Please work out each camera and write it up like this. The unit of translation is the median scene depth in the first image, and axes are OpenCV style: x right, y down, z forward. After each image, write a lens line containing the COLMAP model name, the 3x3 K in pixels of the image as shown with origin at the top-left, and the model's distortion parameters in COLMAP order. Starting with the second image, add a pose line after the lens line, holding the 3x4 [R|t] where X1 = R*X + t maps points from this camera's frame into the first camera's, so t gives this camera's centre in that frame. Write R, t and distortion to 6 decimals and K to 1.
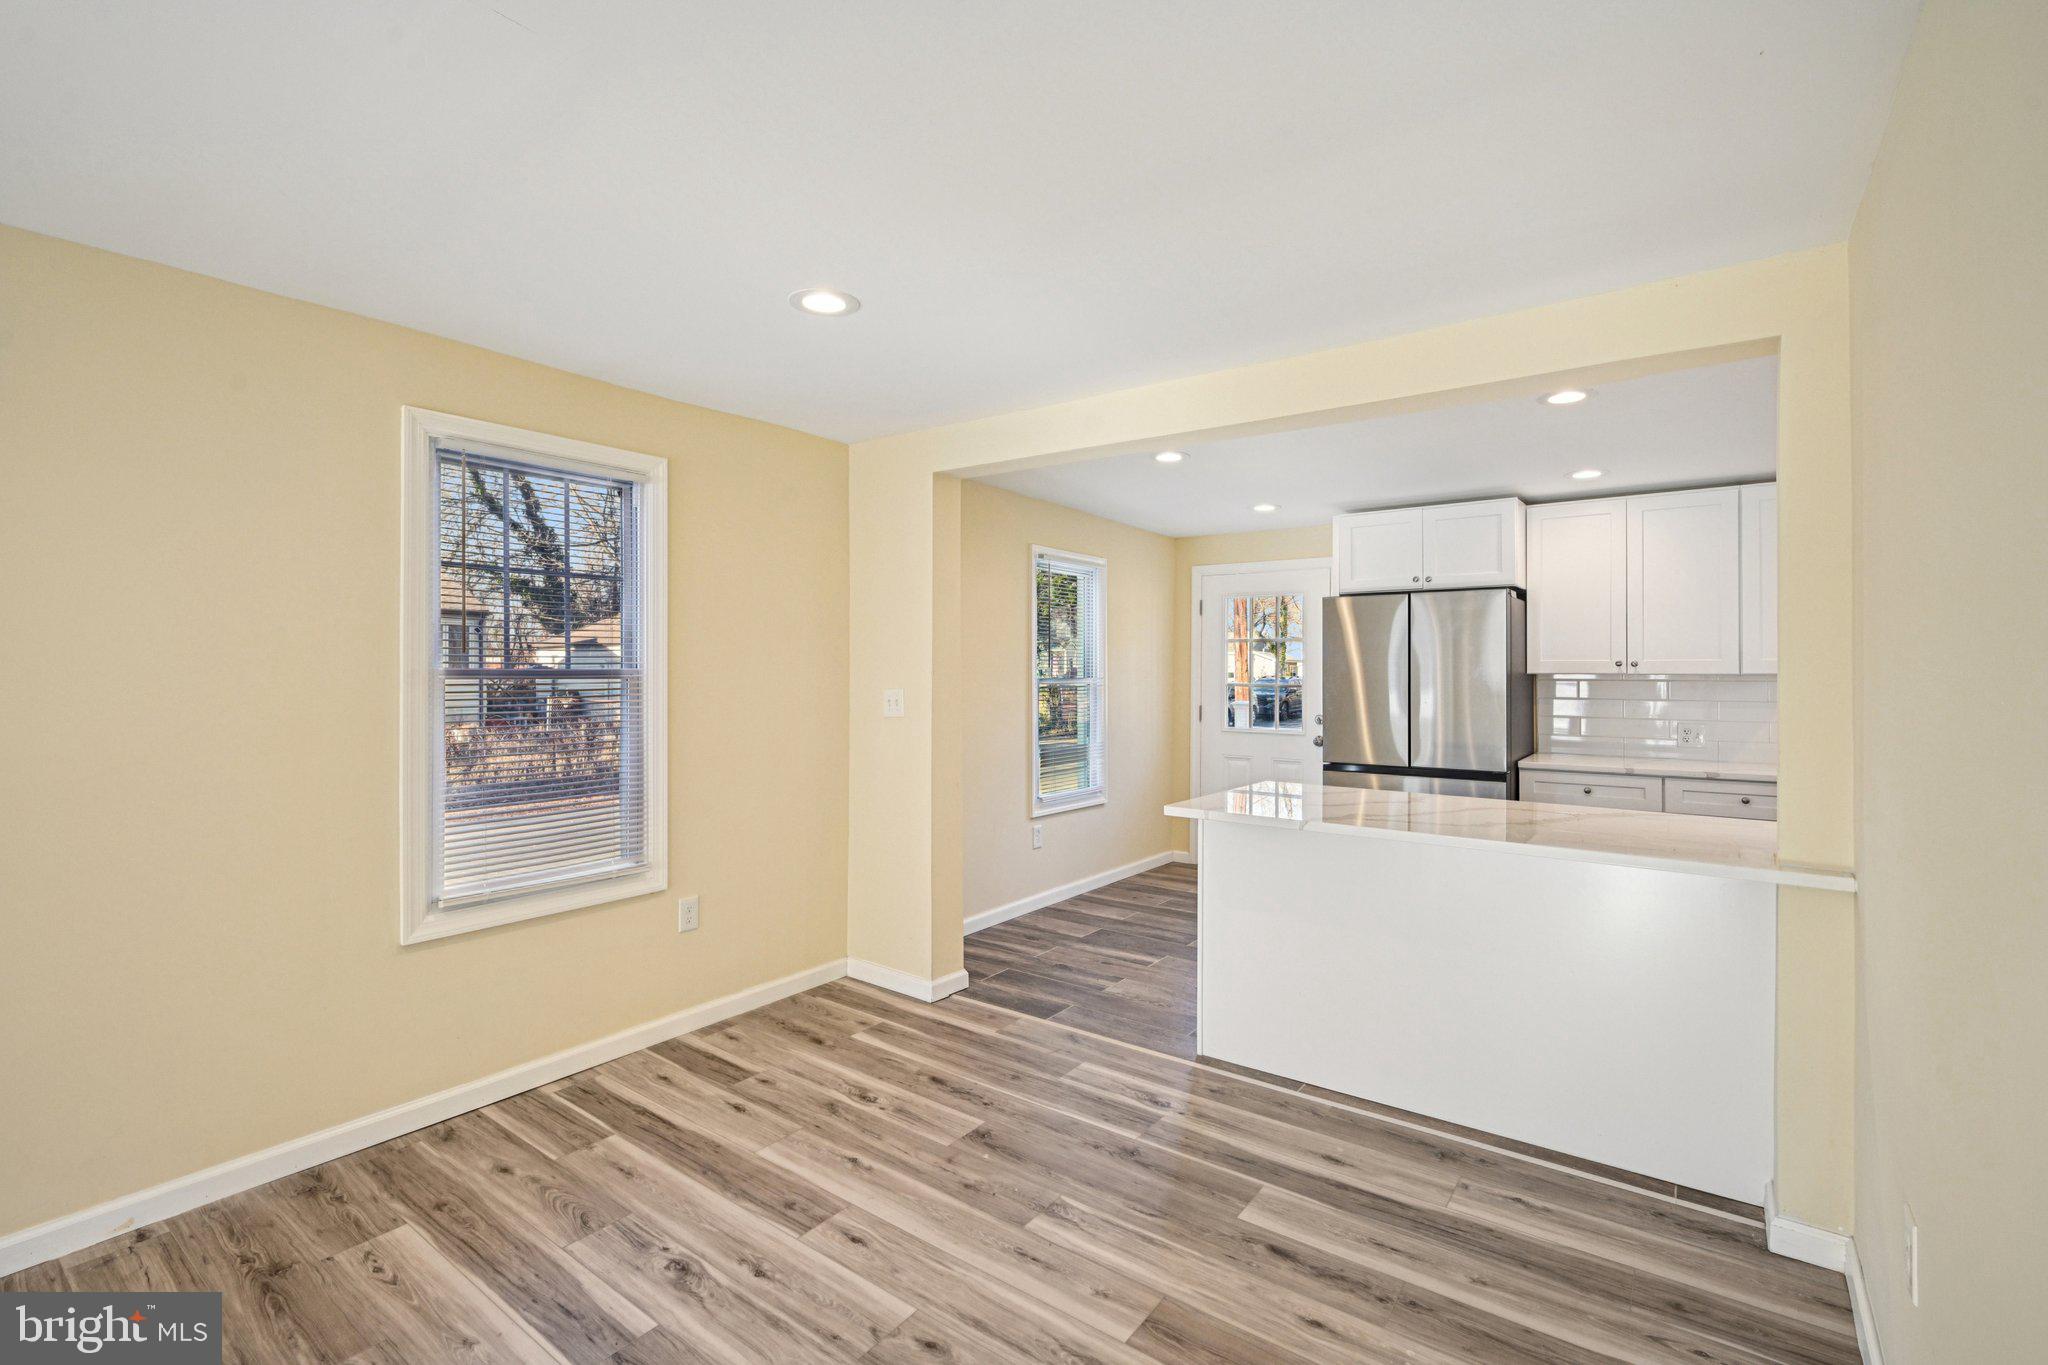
lens RADIAL K [[914.0, 0, 1029.3], [0, 914.0, 663.9], [0, 0, 1]] dist [0.001311, 0.000049]
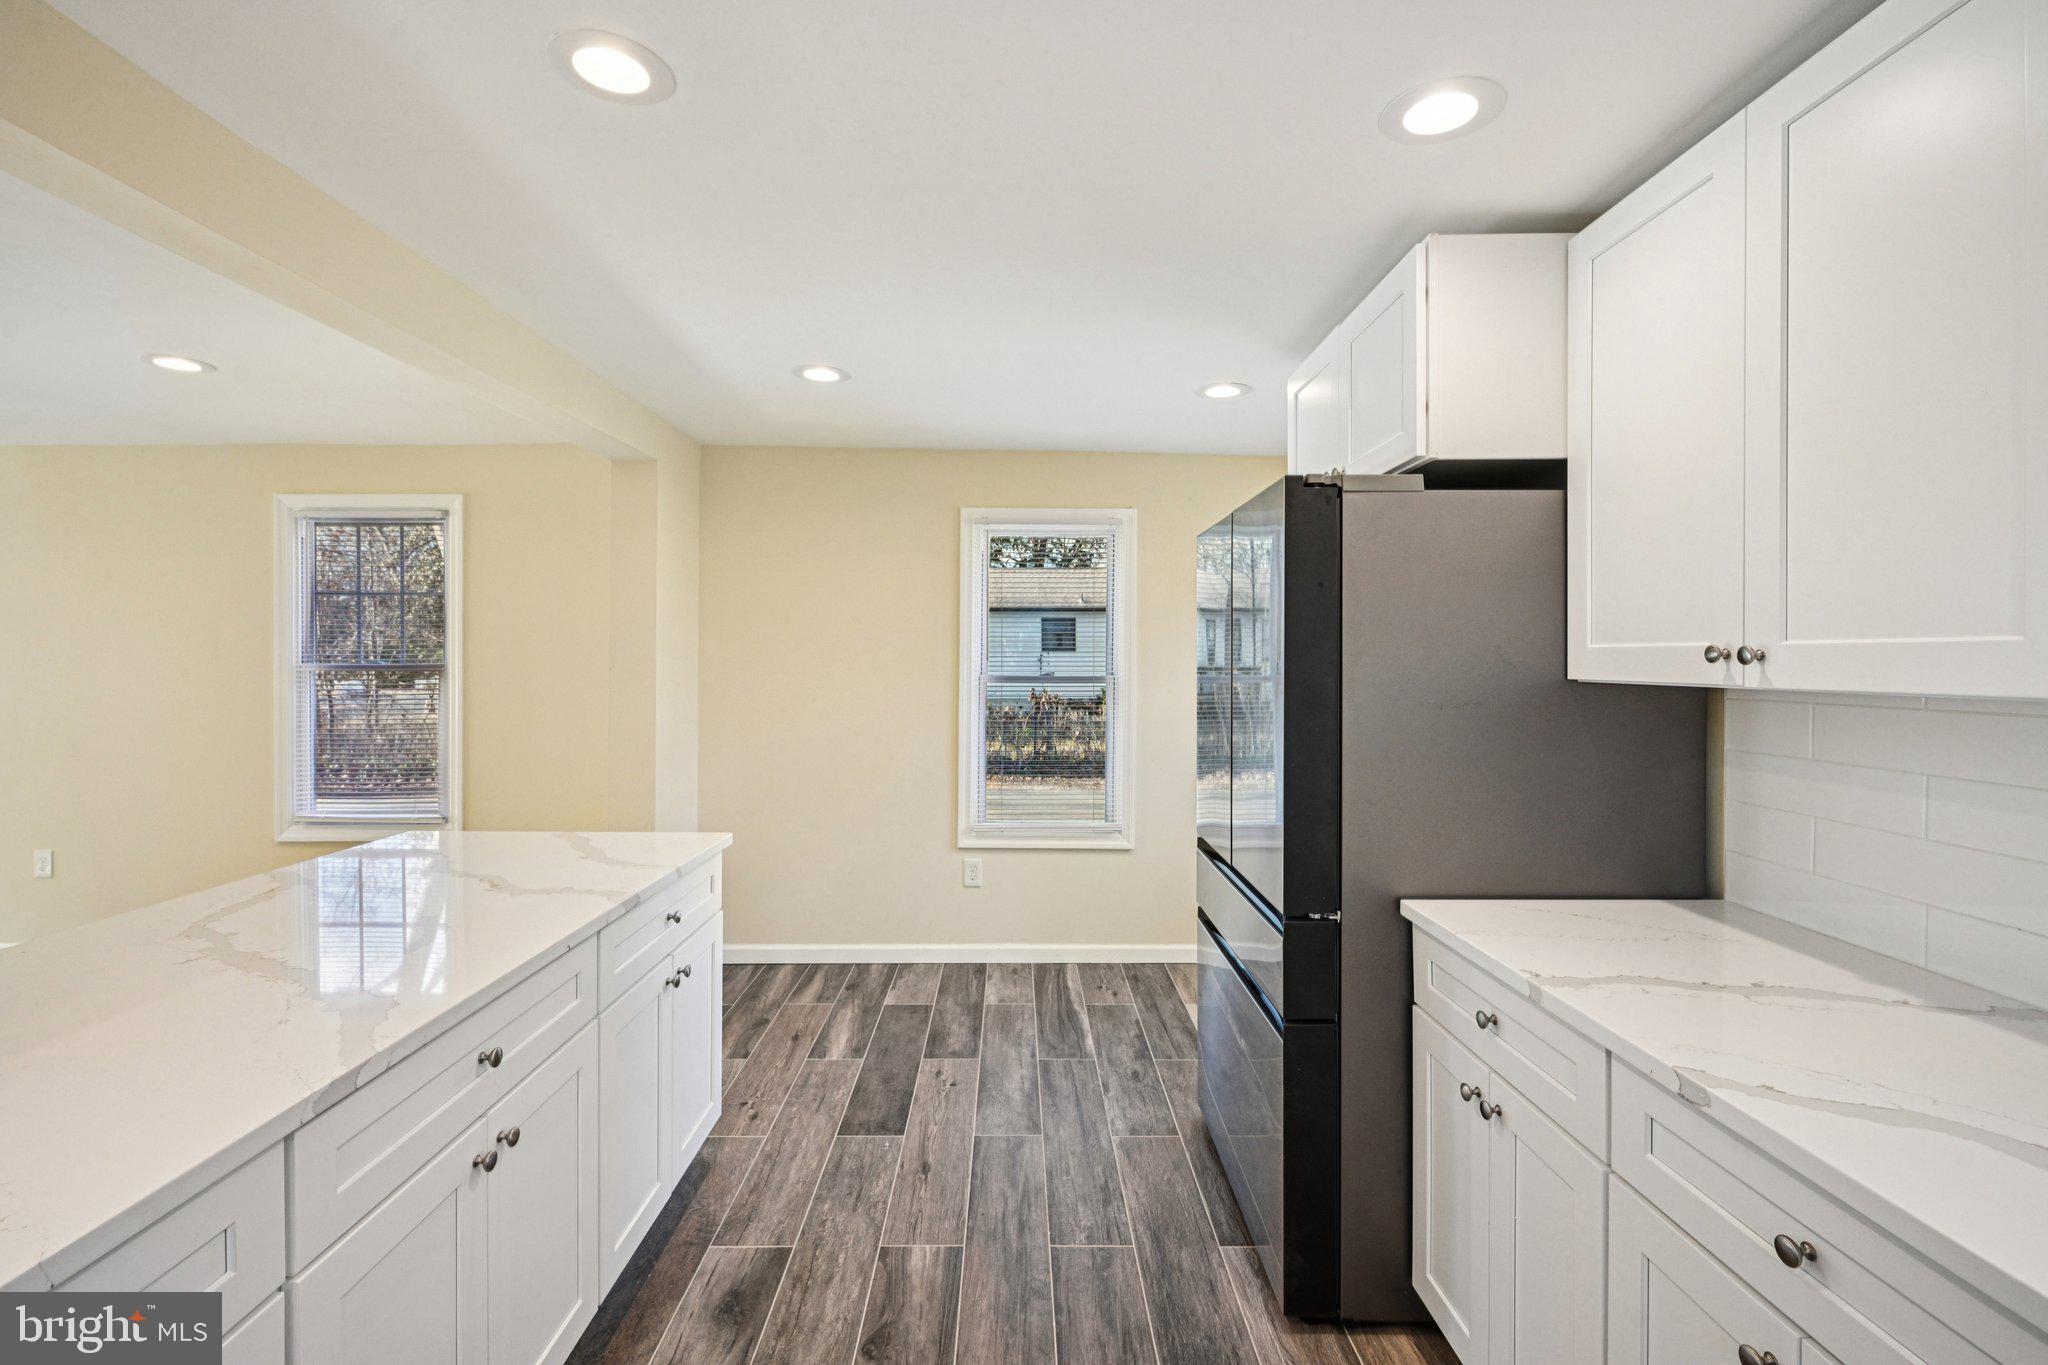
lens RADIAL K [[905.2, 0, 1019.6], [0, 905.2, 652.2], [0, 0, 1]] dist [0.000435, 0.000027]
pose [[0.600499, -0.004588, -0.799613, 1.184535], [0.004811, 0.999986, -0.002125, -0.003121], [0.799611, -0.002571, 0.600512, 0.984782]]
